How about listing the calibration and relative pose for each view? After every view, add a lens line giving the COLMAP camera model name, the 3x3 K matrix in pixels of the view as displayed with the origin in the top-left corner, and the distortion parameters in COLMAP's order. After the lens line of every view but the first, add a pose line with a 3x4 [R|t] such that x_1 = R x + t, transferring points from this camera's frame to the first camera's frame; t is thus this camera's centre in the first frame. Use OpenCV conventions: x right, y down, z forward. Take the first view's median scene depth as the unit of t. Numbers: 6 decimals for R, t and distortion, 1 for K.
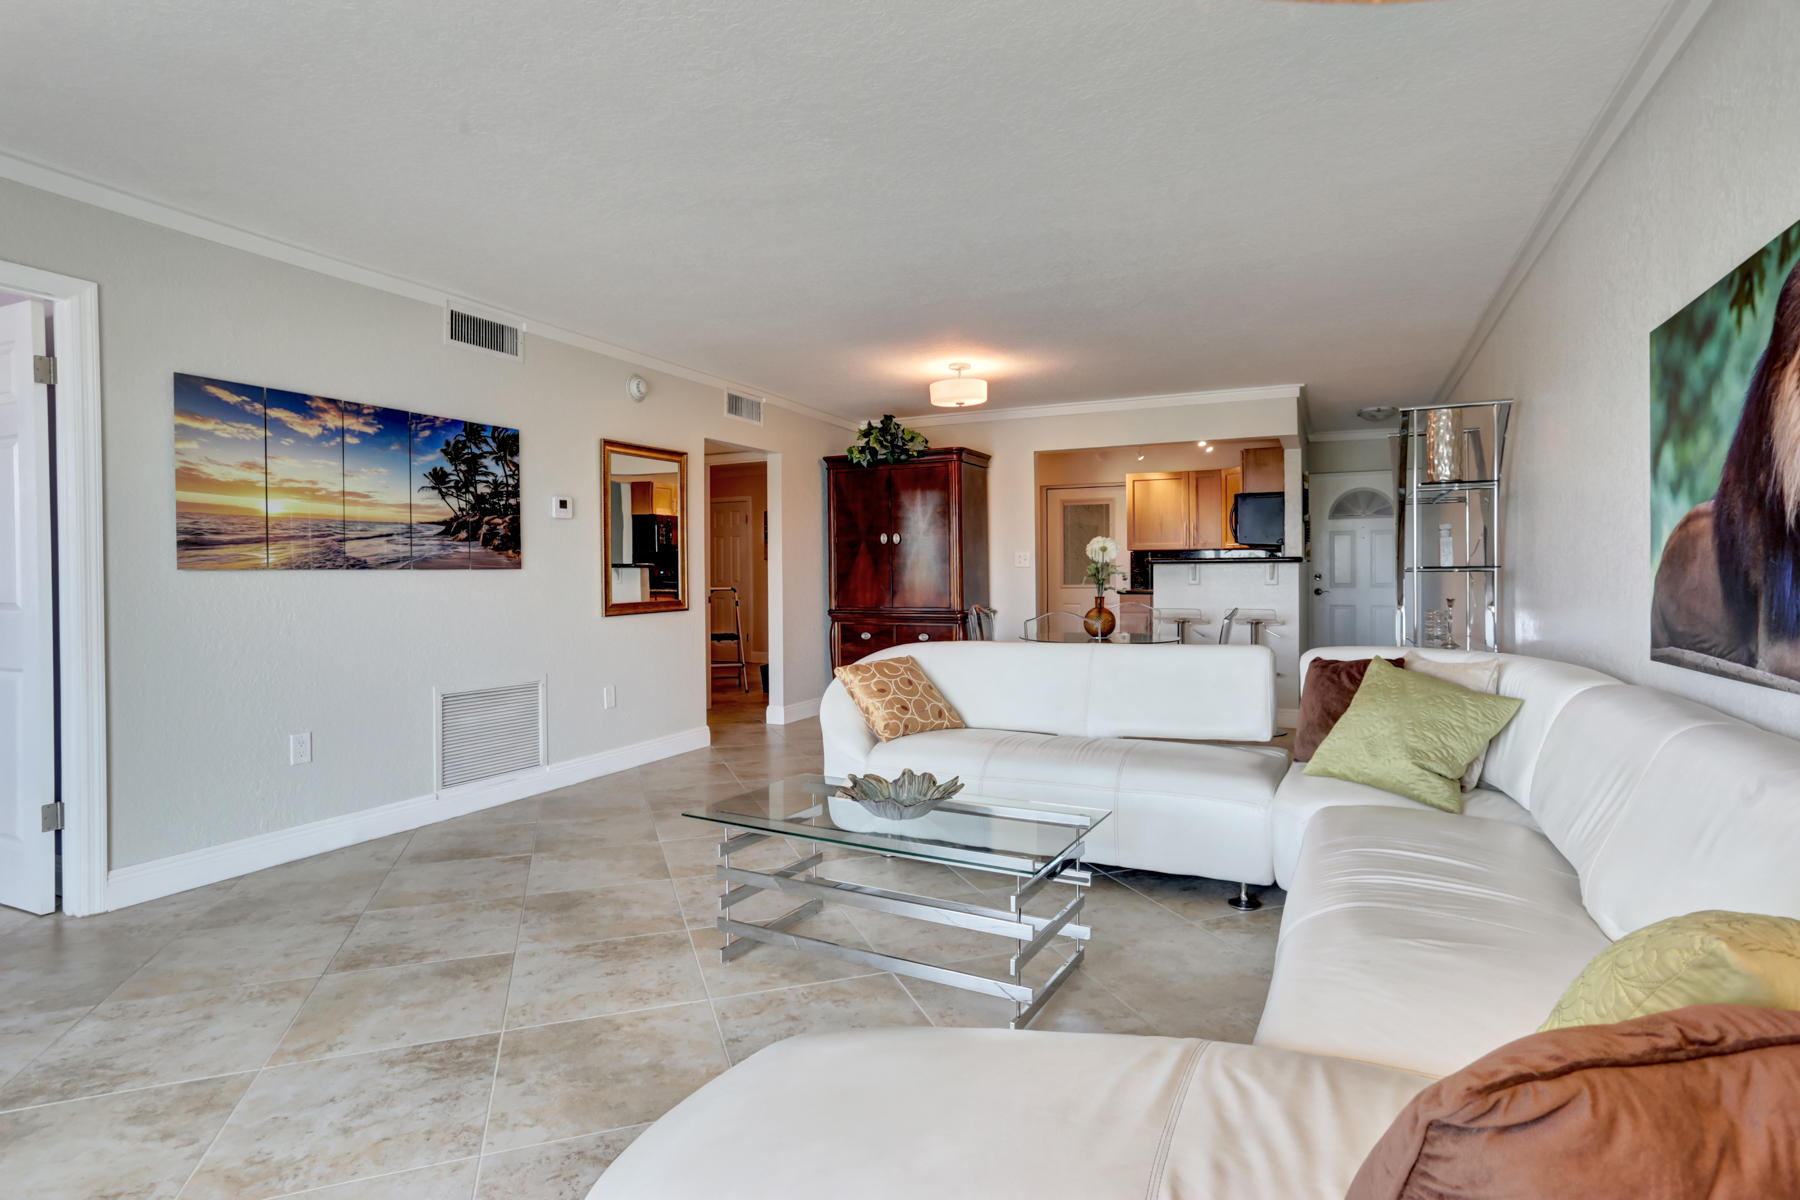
lens RADIAL K [[913.1, 0, 882.2], [0, 913.1, 585.7], [0, 0, 1]] dist [-0.035824, 0.019690]
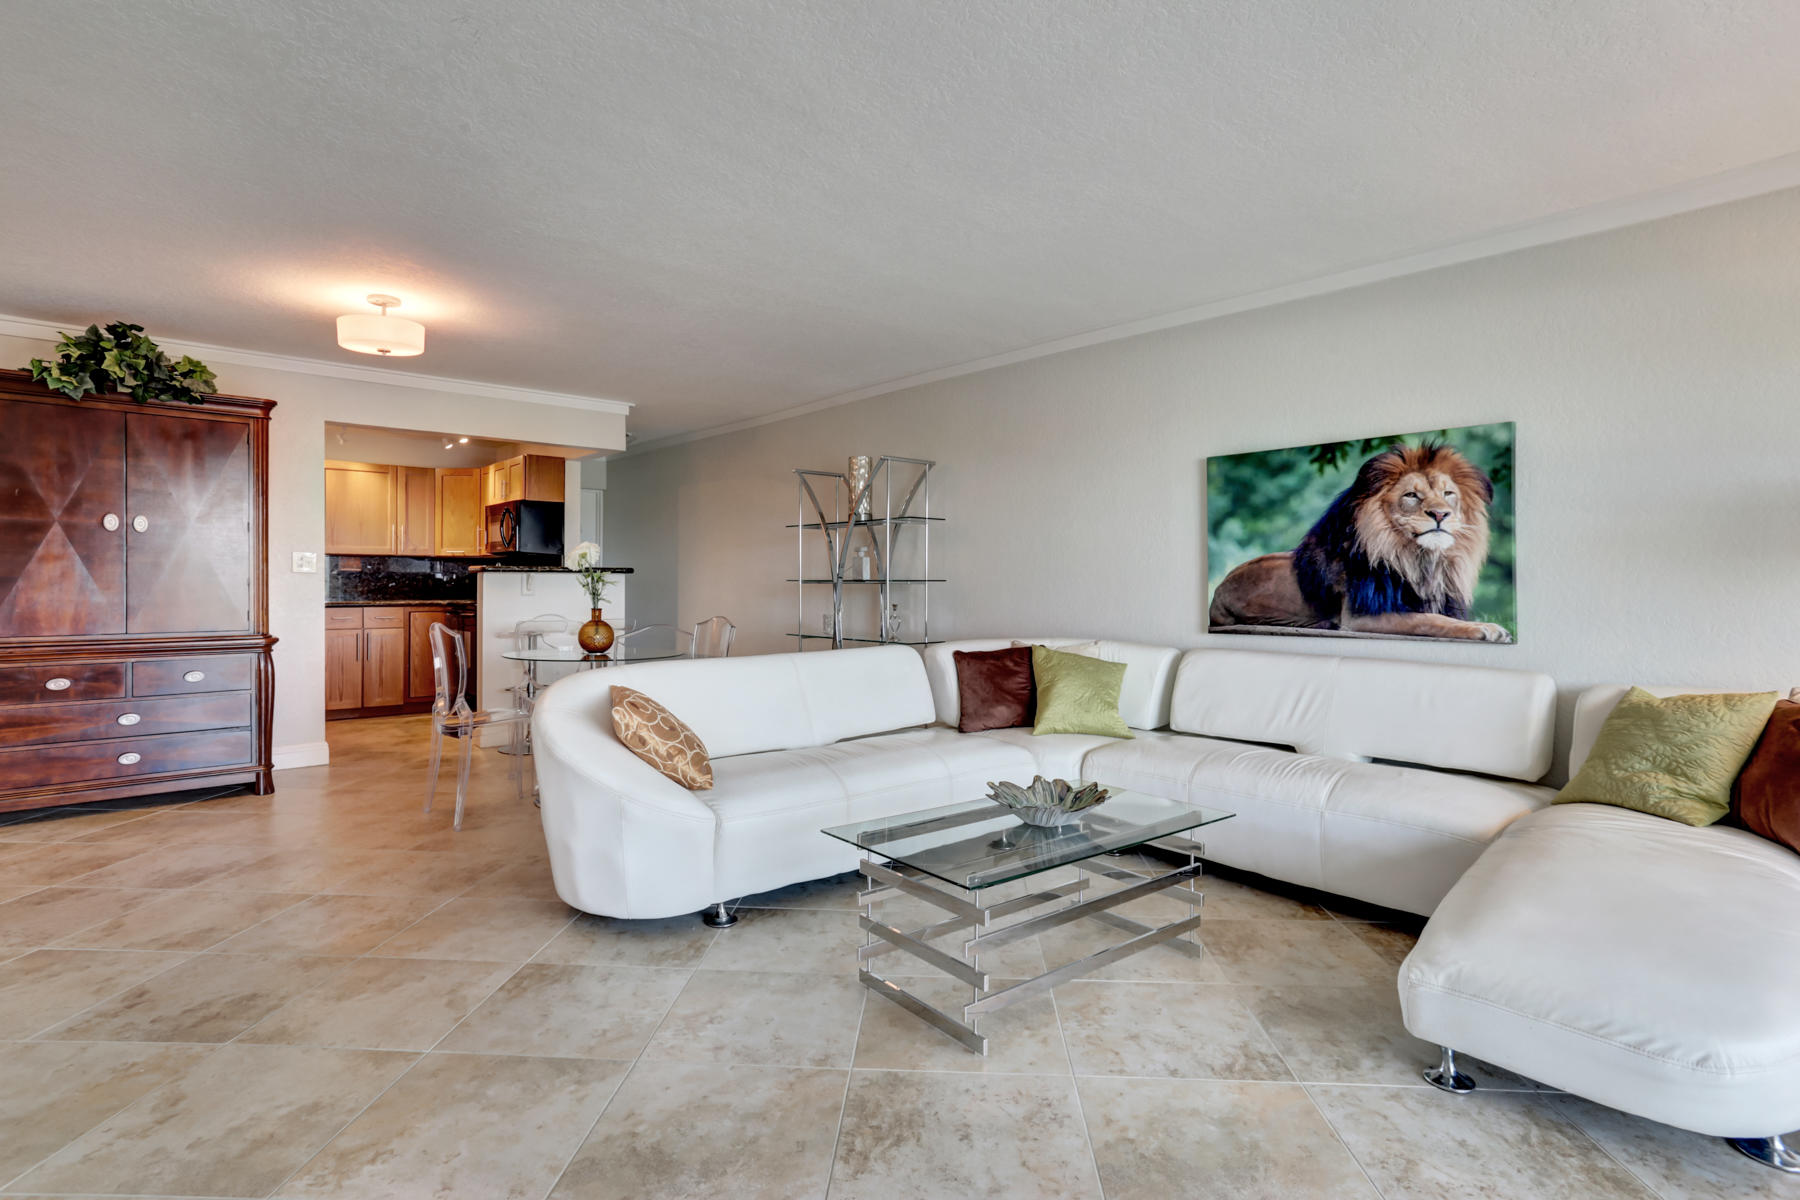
lens RADIAL K [[913.1, 0, 897.8], [0, 913.1, 588.4], [0, 0, 1]] dist [-0.035824, 0.019690]
pose [[0.371481, 0.001236, 0.928440, -0.672415], [0.005515, 0.999979, -0.003538, -0.004103], [-0.928424, 0.006434, 0.371466, 0.529788]]
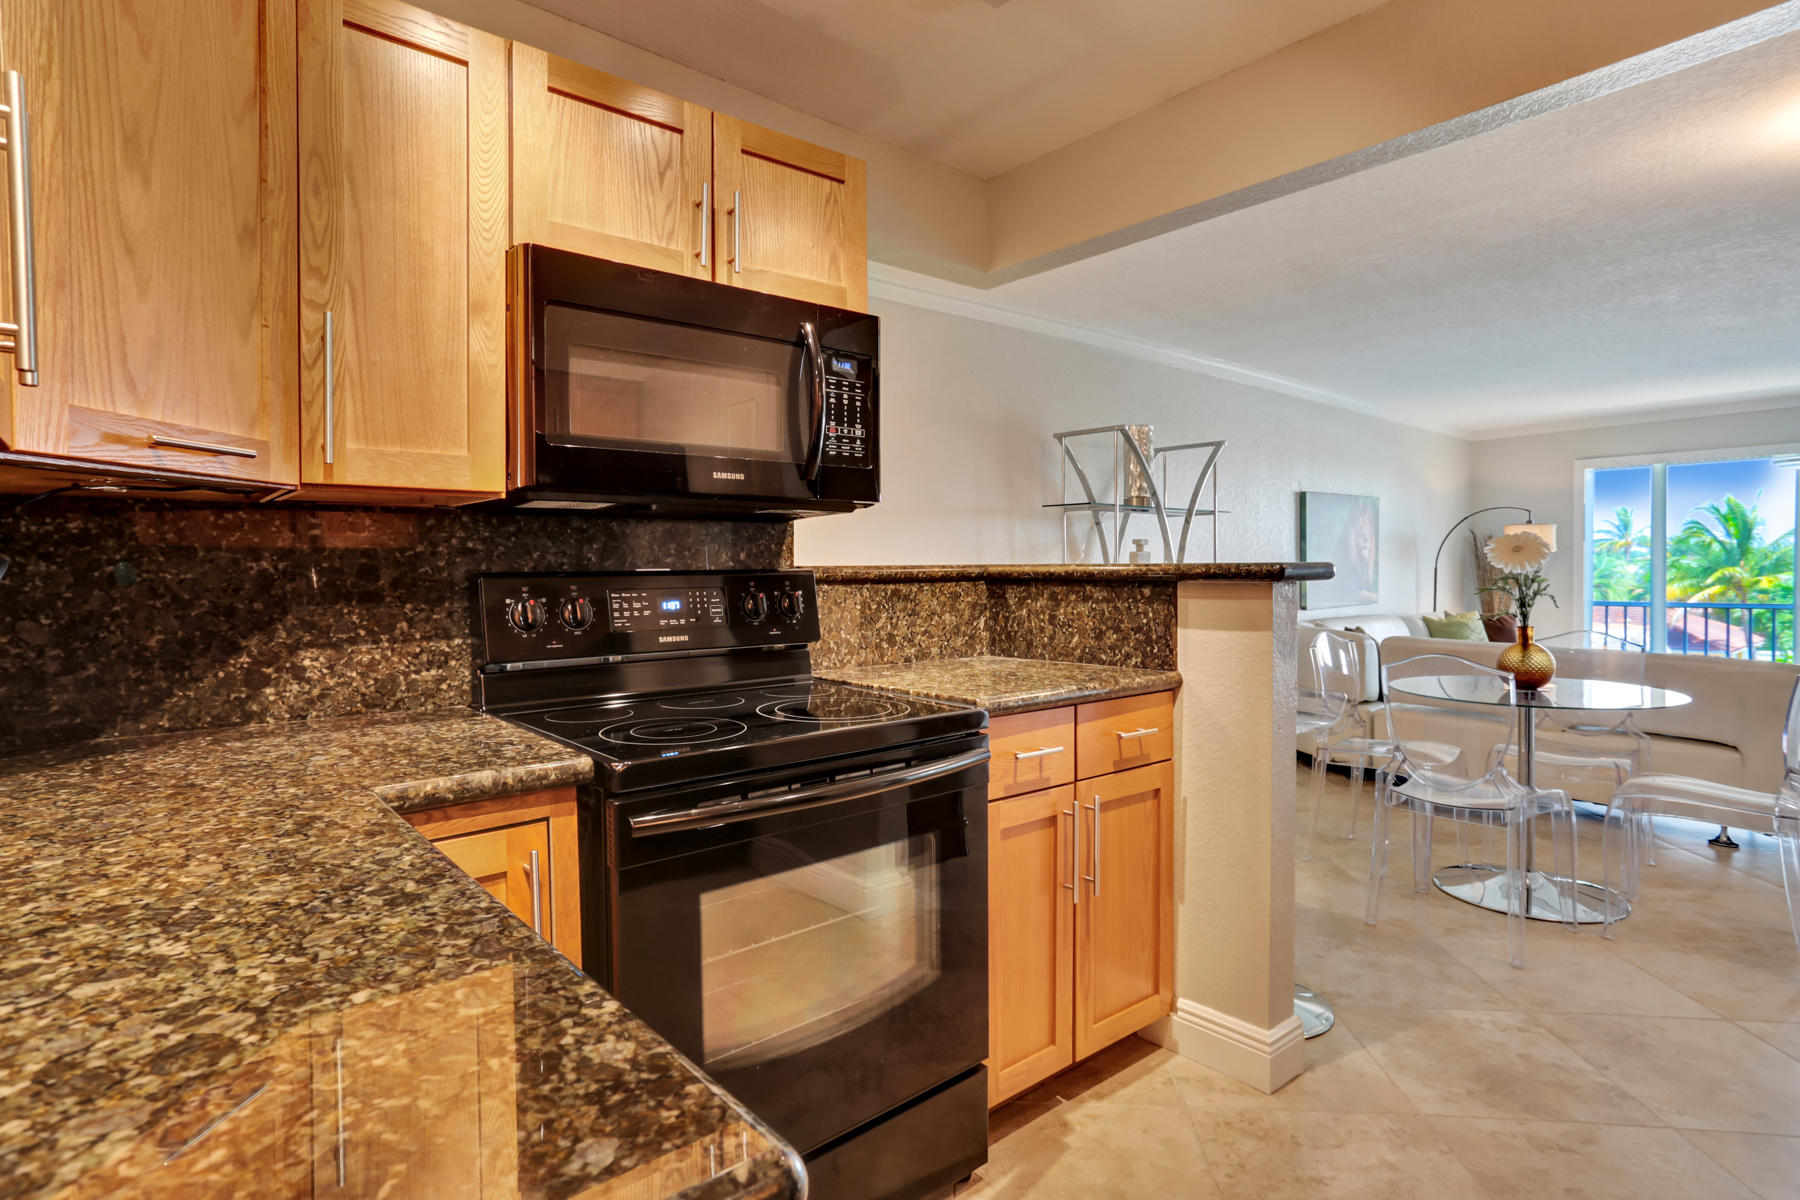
lens RADIAL K [[913.1, 0, 909.3], [0, 913.1, 578.3], [0, 0, 1]] dist [-0.035824, 0.019690]
pose [[-0.920561, 0.001563, 0.390595, 0.526722], [0.012874, 0.999570, 0.026343, -0.061924], [-0.390386, 0.029279, -0.920186, 2.394505]]
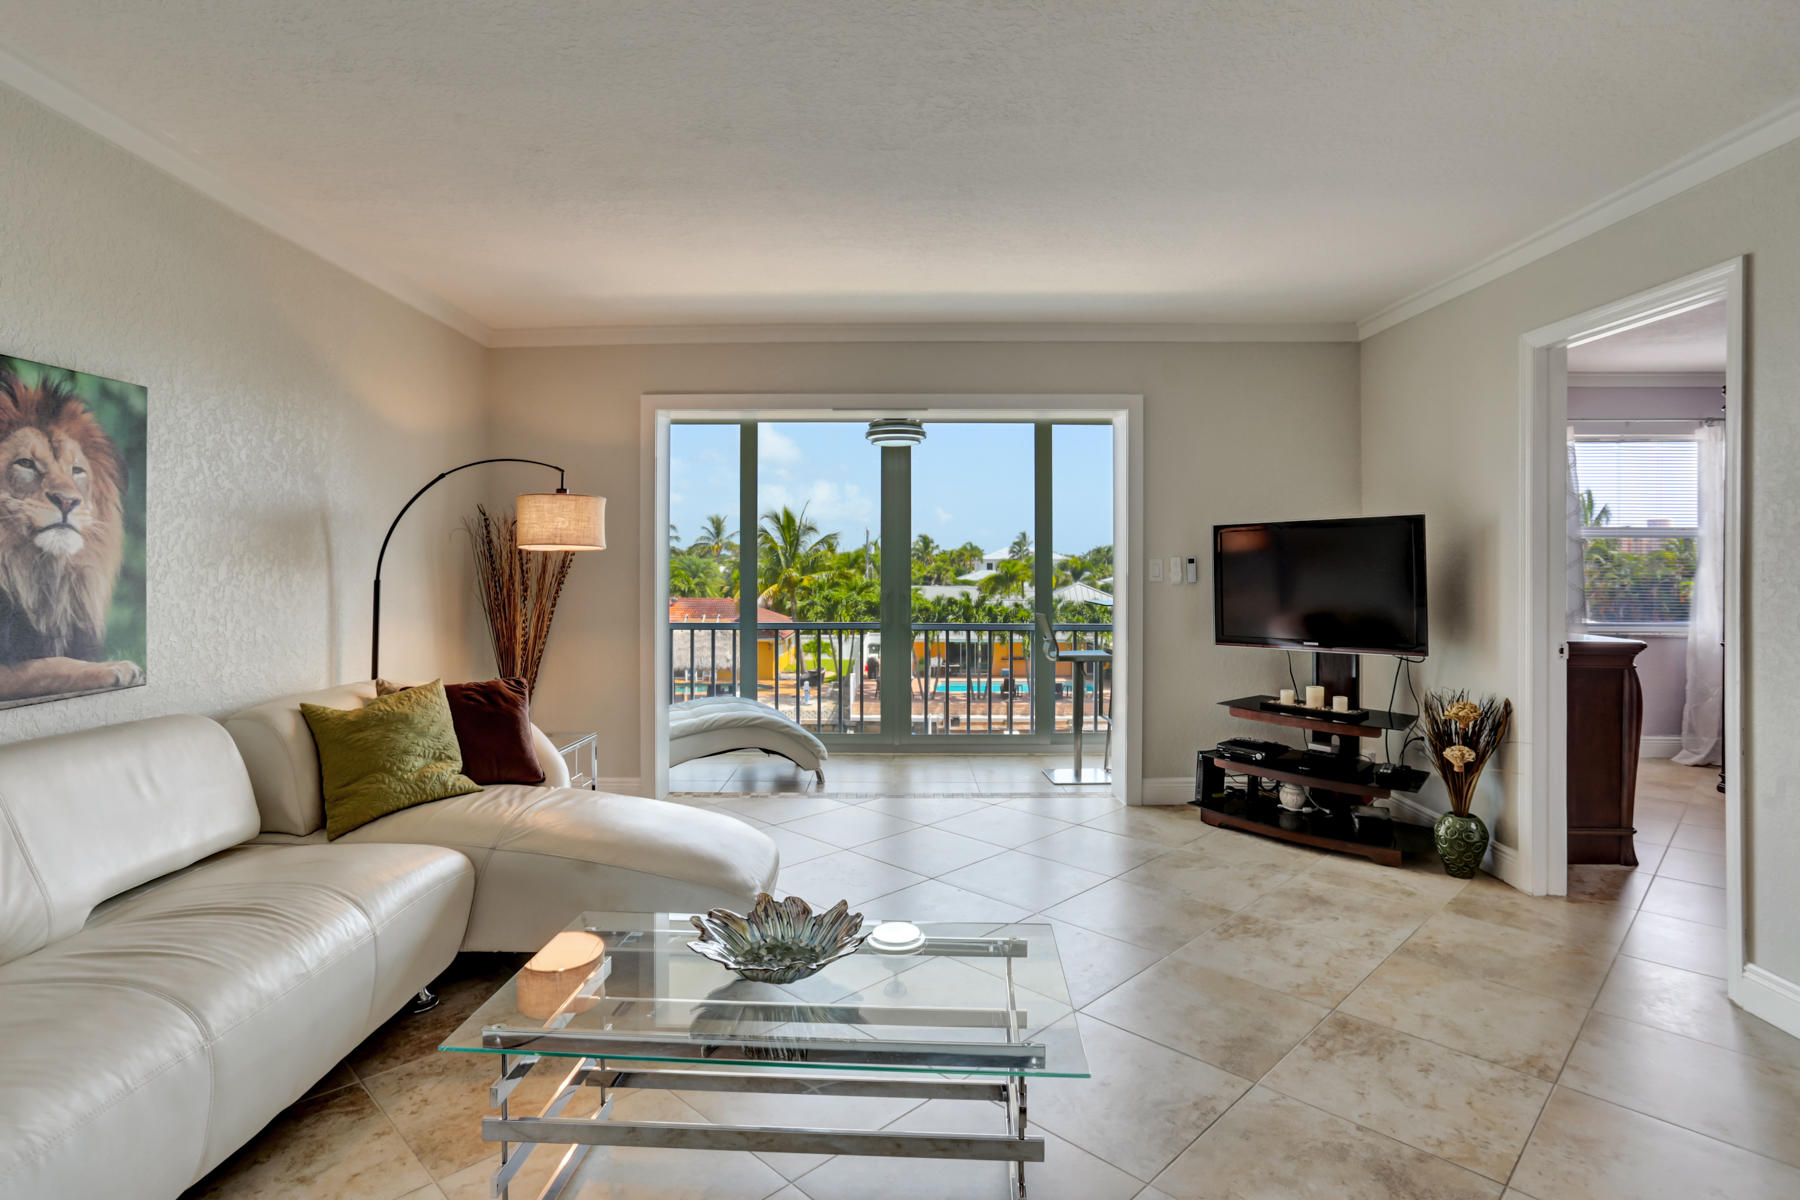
lens RADIAL K [[913.1, 0, 898.6], [0, 913.1, 559.8], [0, 0, 1]] dist [-0.035824, 0.019690]
pose [[-0.892887, 0.003932, -0.450263, 0.169705], [-0.001078, 0.999940, 0.010869, -0.048403], [0.450279, 0.010190, -0.892830, 1.130893]]
